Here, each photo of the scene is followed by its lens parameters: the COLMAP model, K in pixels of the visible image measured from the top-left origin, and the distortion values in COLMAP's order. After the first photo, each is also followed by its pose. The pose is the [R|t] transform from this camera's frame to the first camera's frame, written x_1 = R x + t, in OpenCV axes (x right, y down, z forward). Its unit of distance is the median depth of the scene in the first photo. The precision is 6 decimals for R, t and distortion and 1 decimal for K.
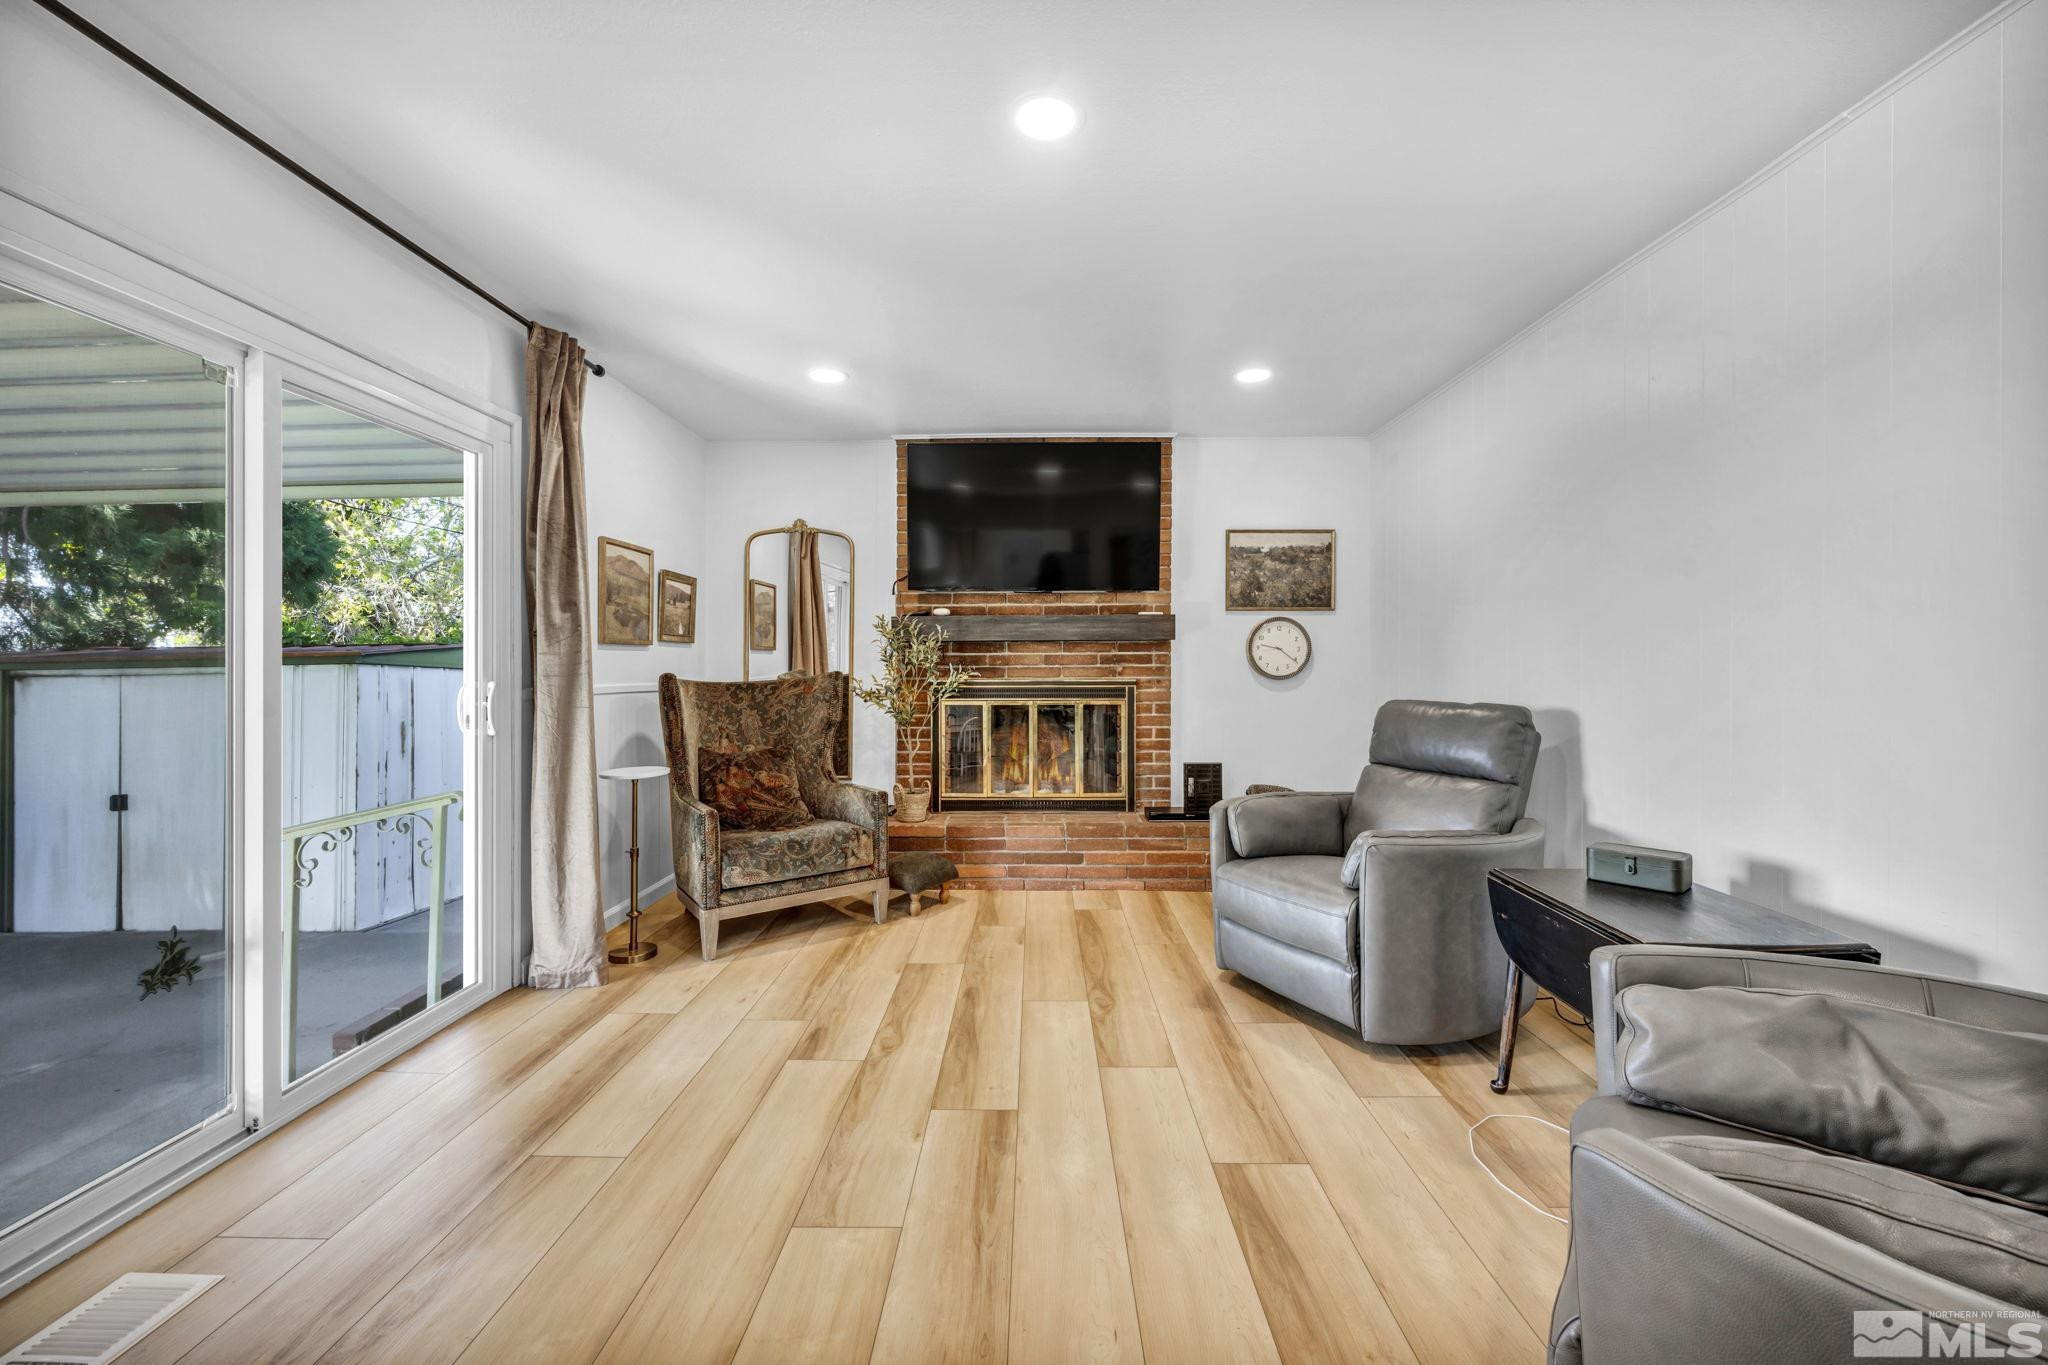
lens RADIAL K [[839.6, 0, 1024.6], [0, 839.6, 661.8], [0, 0, 1]] dist [0.000547, 0.000002]
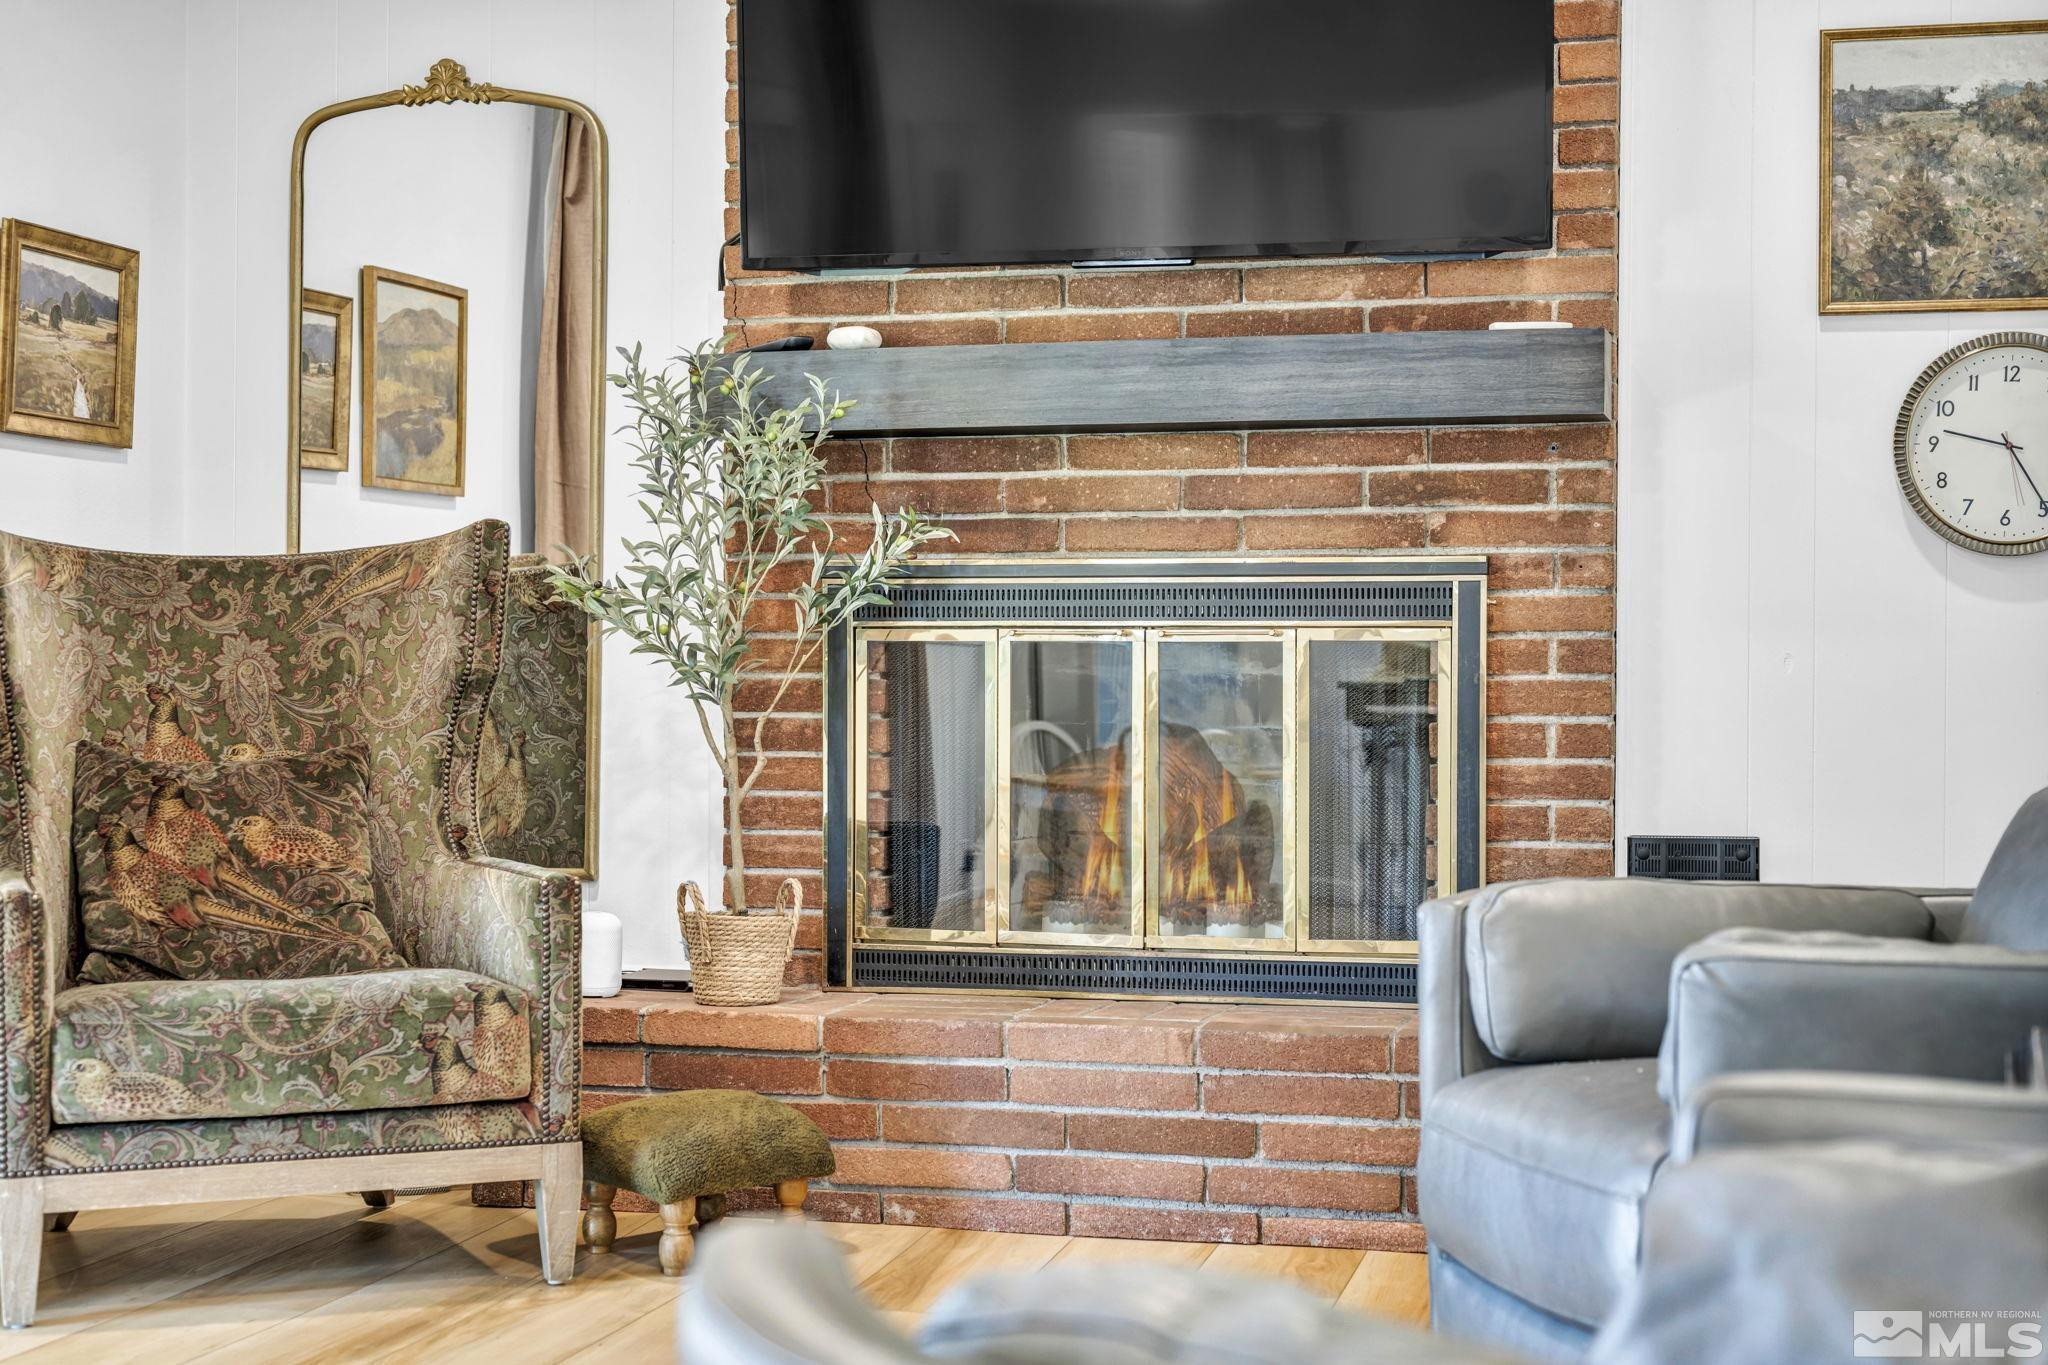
lens RADIAL K [[3151.6, 0, 1024.7], [0, 3151.6, 682.0], [0, 0, 1]] dist [-0.005455, 0.000361]
pose [[0.966829, 0.006295, -0.255346, 0.273356], [-0.004900, 0.999969, 0.006099, 0.062876], [0.255376, -0.004645, 0.966831, -0.110612]]
